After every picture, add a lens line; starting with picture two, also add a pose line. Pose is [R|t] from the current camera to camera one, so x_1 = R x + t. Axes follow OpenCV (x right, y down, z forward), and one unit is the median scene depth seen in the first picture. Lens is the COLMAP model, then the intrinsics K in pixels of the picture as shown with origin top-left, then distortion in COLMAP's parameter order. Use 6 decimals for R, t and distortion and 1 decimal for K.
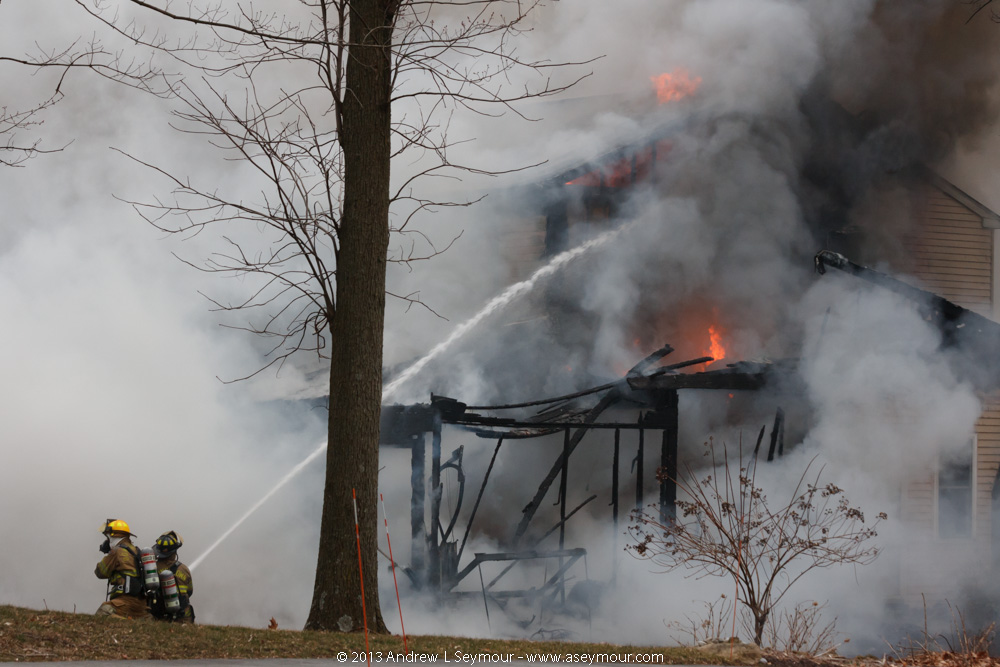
lens RADIAL K [[7168.5, 0, 499.7], [0, 7168.5, 334.6], [0, 0, 1]] dist [-0.605019, 0.000000]
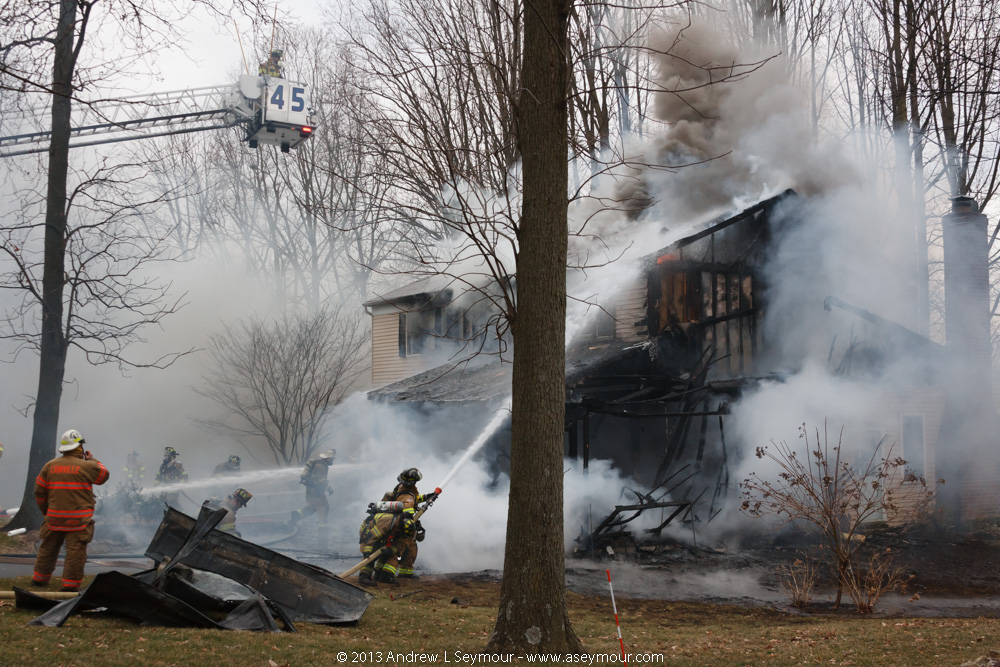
lens RADIAL K [[1280.3, 0, 498.9], [0, 1280.3, 333.7], [0, 0, 1]] dist [-0.014229, 0.000000]
pose [[0.999288, -0.021766, -0.030823, -0.019928], [0.020544, 0.999011, -0.039422, 0.006564], [0.031651, 0.038761, 0.998747, 0.822212]]
